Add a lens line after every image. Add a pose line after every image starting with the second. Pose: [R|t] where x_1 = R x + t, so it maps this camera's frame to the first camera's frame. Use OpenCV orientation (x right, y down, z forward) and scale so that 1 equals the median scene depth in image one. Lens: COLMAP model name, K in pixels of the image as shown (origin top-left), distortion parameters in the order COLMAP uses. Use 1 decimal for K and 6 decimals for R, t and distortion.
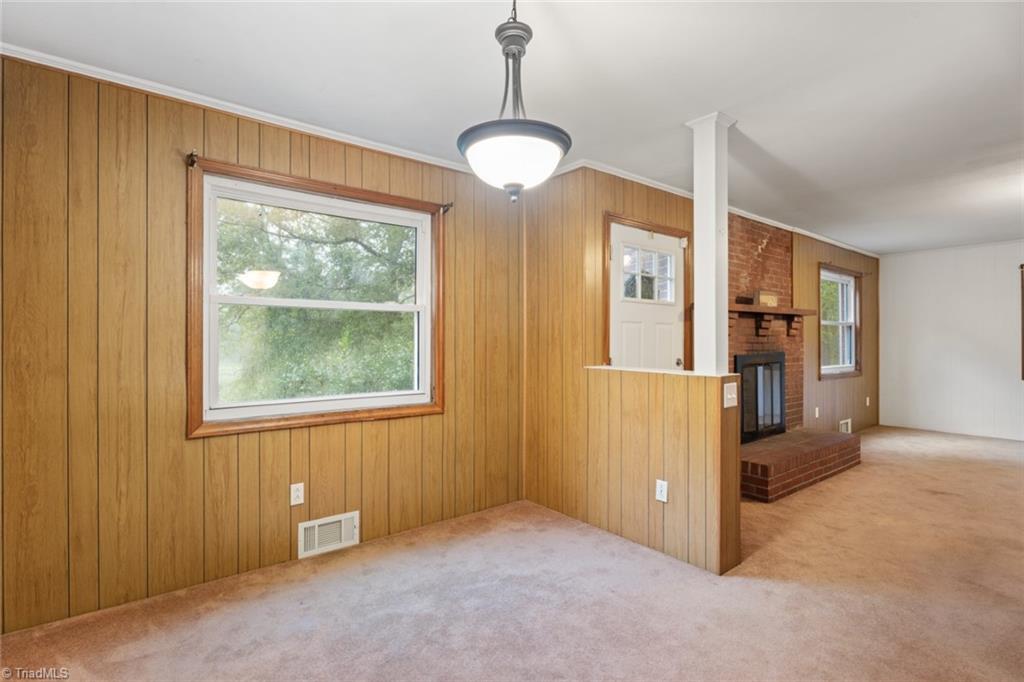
lens RADIAL K [[478.1, 0, 519.9], [0, 478.1, 341.8], [0, 0, 1]] dist [-0.000429, 0.000378]
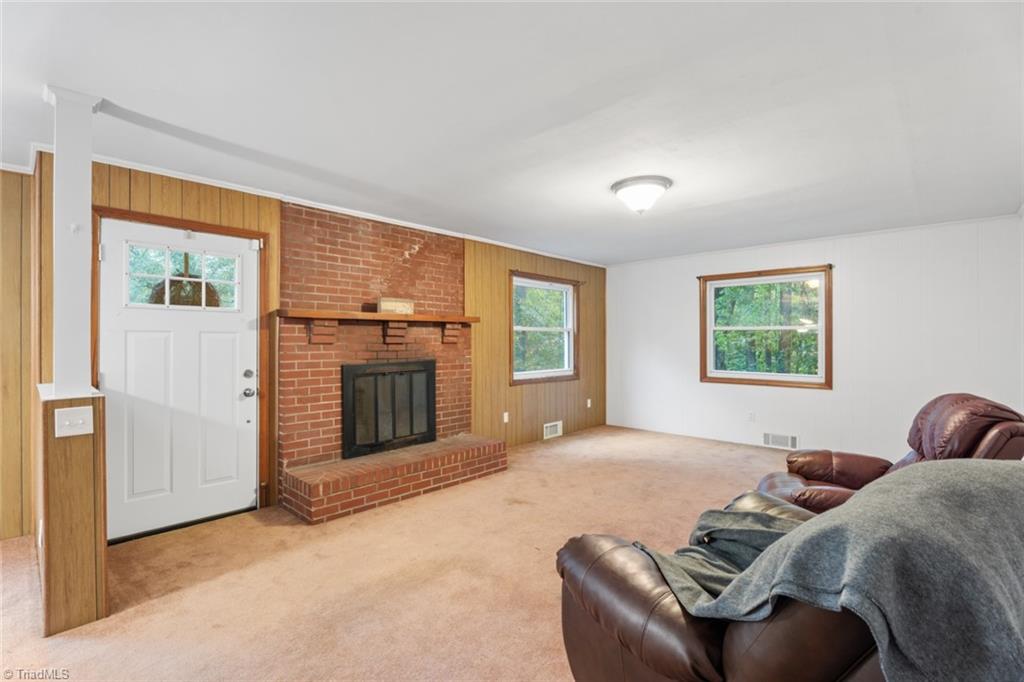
lens RADIAL K [[454.9, 0, 507.4], [0, 454.9, 341.1], [0, 0, 1]] dist [-0.004393, 0.000212]
pose [[0.989837, 0.000145, 0.142209, 0.576289], [-0.000127, 1.000000, -0.000136, -0.016889], [-0.142209, 0.000117, 0.989837, 0.050078]]
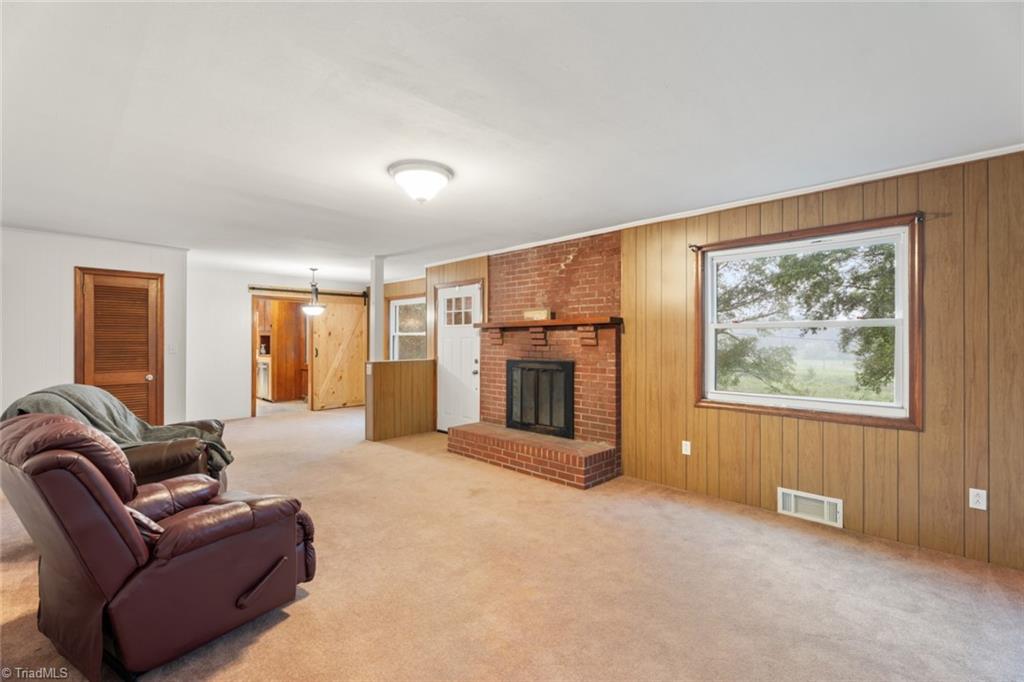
lens RADIAL K [[454.9, 0, 514.1], [0, 454.9, 337.4], [0, 0, 1]] dist [-0.004393, 0.000212]
pose [[0.134062, -0.004543, -0.990963, 1.527293], [-0.001428, 0.999988, -0.004778, -0.025190], [0.990972, 0.002056, 0.134054, 0.754782]]
